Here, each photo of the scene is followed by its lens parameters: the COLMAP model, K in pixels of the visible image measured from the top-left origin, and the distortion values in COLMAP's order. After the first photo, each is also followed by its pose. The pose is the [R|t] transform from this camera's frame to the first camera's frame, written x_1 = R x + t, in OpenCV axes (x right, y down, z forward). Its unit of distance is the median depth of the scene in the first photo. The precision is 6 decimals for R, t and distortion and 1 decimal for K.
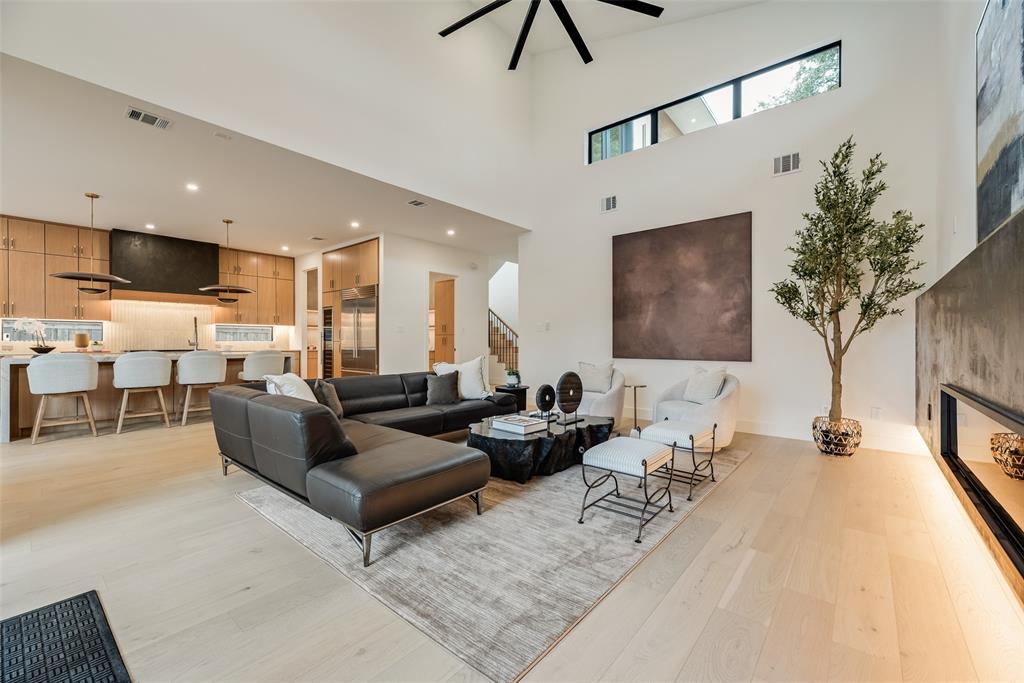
lens RADIAL K [[412.4, 0, 515.2], [0, 412.4, 342.4], [0, 0, 1]] dist [0.001016, -0.000007]
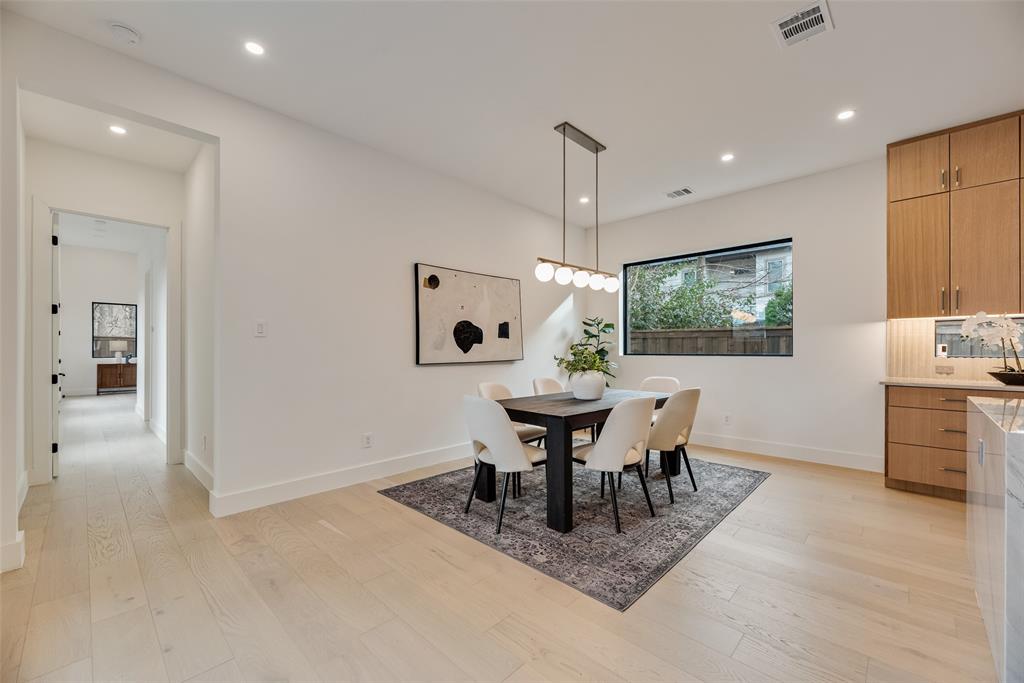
lens RADIAL K [[414.4, 0, 511.6], [0, 414.4, 347.7], [0, 0, 1]] dist [0.005647, 0.000138]
pose [[-0.064089, 0.000165, -0.997944, -0.575047], [0.000556, 1.000000, 0.000129, -0.016214], [0.997944, -0.000546, -0.064089, 0.411678]]
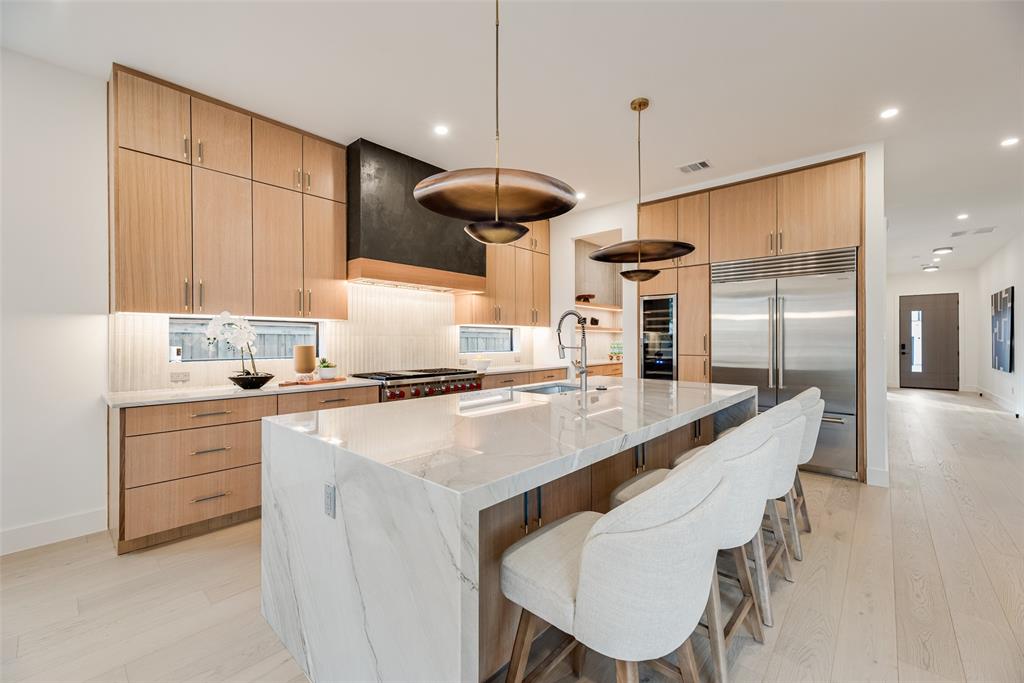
lens RADIAL K [[412.4, 0, 515.2], [0, 412.4, 342.4], [0, 0, 1]] dist [0.001016, -0.000007]
pose [[0.999412, 0.000311, -0.034291, -0.765128], [-0.000196, 0.999994, 0.003362, -0.026187], [0.034292, -0.003353, 0.999406, 0.498216]]
